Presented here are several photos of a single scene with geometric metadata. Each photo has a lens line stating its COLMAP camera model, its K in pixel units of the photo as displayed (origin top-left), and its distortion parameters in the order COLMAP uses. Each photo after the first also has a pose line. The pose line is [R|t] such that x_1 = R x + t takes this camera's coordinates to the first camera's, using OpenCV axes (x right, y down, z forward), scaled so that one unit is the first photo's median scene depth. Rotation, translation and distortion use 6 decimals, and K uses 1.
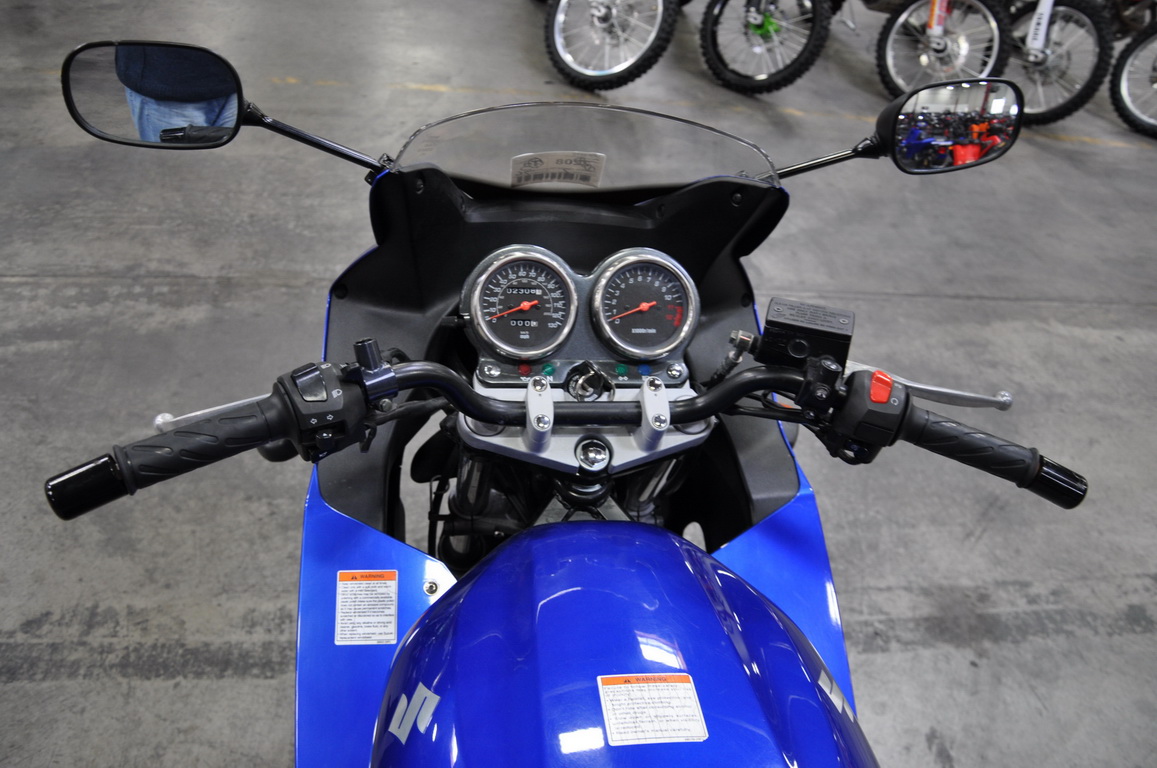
lens RADIAL K [[948.1, 0, 578.5], [0, 948.1, 384.0], [0, 0, 1]] dist [-0.144507, 0.106493]
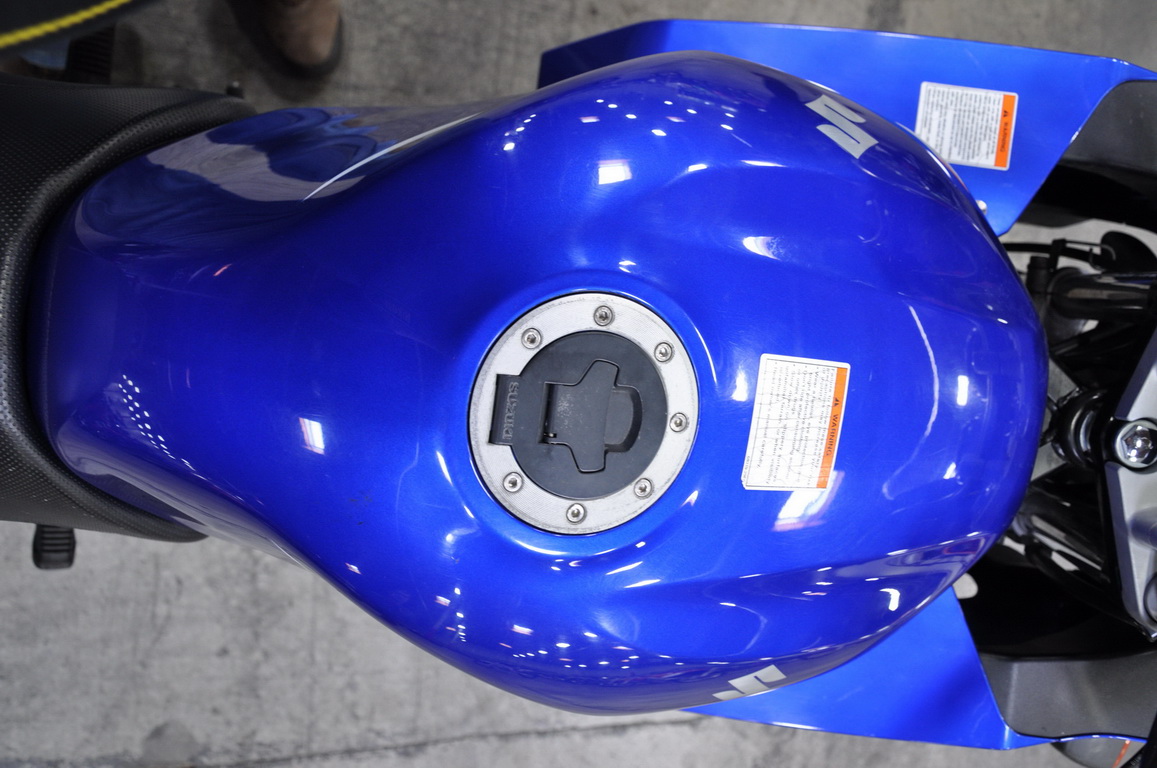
lens RADIAL K [[991.1, 0, 555.7], [0, 991.1, 385.7], [0, 0, 1]] dist [-0.062086, 0.005192]
pose [[-0.197667, 0.979182, -0.046157, 0.100864], [-0.851031, -0.148048, 0.503813, 0.096359], [0.486492, 0.138868, 0.862578, 0.179256]]
